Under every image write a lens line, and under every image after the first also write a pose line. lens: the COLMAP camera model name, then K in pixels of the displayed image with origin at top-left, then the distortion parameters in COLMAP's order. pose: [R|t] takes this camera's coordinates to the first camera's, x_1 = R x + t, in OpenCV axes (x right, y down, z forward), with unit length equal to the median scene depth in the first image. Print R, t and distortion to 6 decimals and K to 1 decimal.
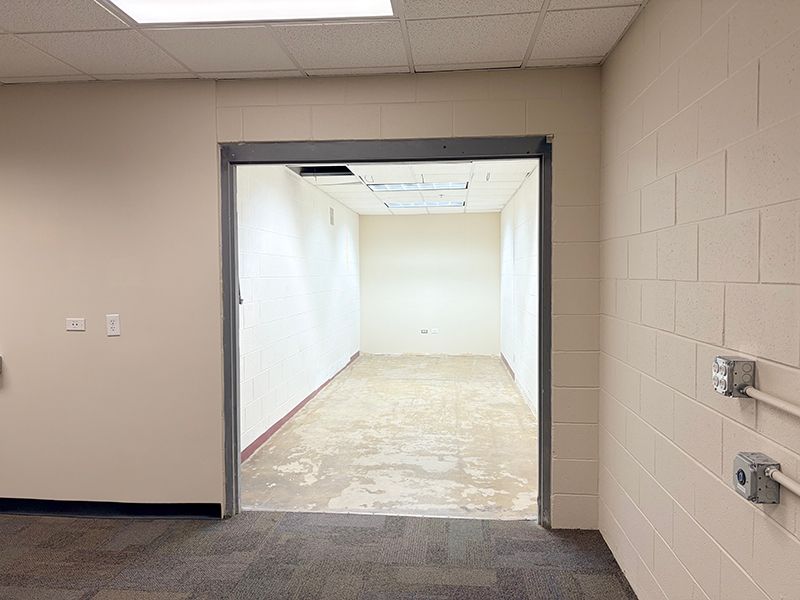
lens RADIAL K [[603.4, 0, 399.9], [0, 603.4, 298.2], [0, 0, 1]] dist [0.037370, -0.022500]
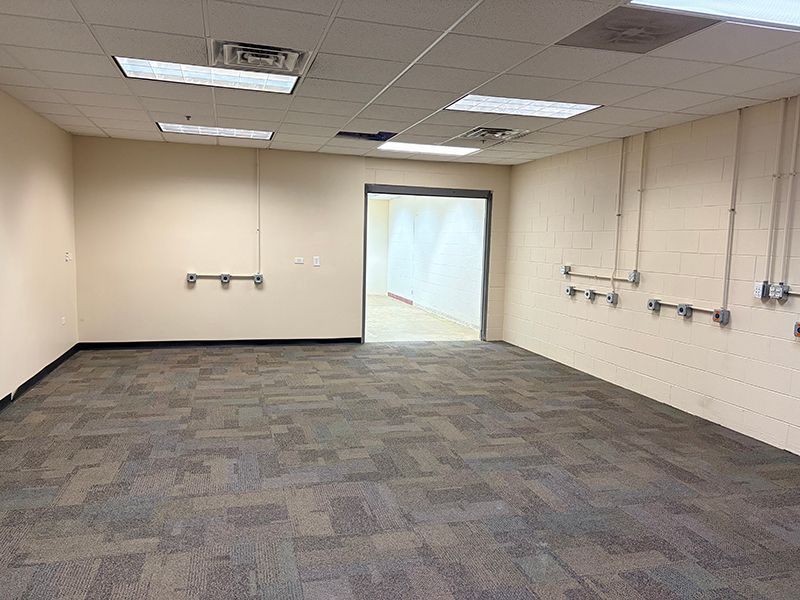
lens RADIAL K [[603.4, 0, 399.2], [0, 603.4, 300.8], [0, 0, 1]] dist [0.037370, -0.022500]
pose [[0.933327, -0.005367, 0.358987, -1.025561], [-0.016727, 0.998153, 0.058410, 0.057330], [-0.358638, -0.060521, 0.931513, -1.265095]]
